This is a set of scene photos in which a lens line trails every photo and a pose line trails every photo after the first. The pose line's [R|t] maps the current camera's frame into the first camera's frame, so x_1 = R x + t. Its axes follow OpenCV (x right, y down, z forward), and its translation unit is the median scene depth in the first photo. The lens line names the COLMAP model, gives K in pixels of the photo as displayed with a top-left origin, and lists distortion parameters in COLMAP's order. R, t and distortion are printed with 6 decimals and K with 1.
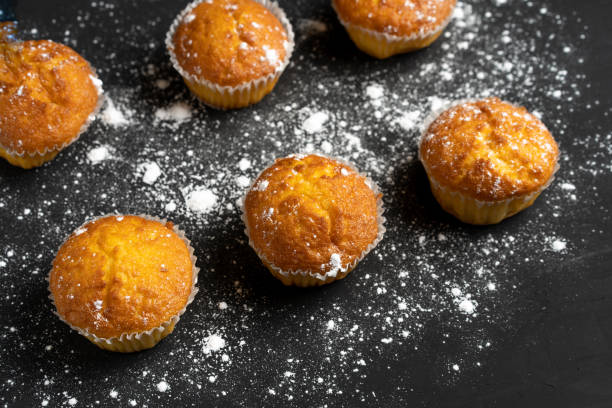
lens RADIAL K [[1052.7, 0, 306.8], [0, 1052.7, 195.2], [0, 0, 1]] dist [0.039914, -0.097211]
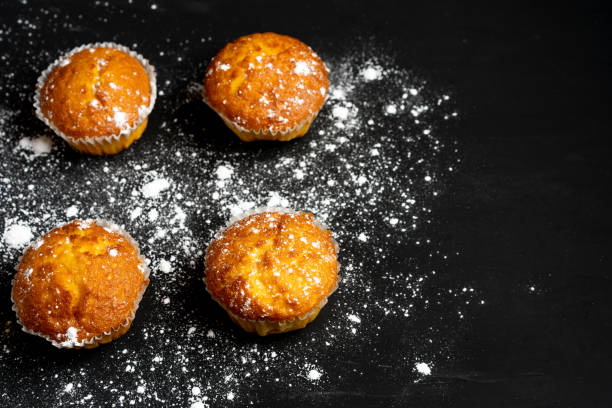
lens RADIAL K [[1052.7, 0, 306.8], [0, 1052.7, 195.2], [0, 0, 1]] dist [0.039914, -0.097211]
pose [[0.945828, 0.260792, -0.193383, 0.364179], [-0.251083, 0.965166, 0.073569, -0.181991], [0.205833, -0.021028, 0.978361, 0.012897]]
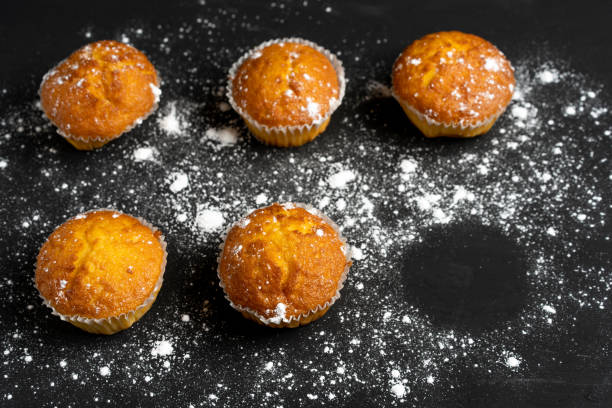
lens RADIAL K [[1052.7, 0, 306.8], [0, 1052.7, 195.2], [0, 0, 1]] dist [0.039914, -0.097211]
pose [[0.931430, 0.275707, -0.237537, 0.238778], [-0.277159, 0.960417, 0.027953, -0.075848], [0.235842, 0.039799, 0.970976, -0.034815]]
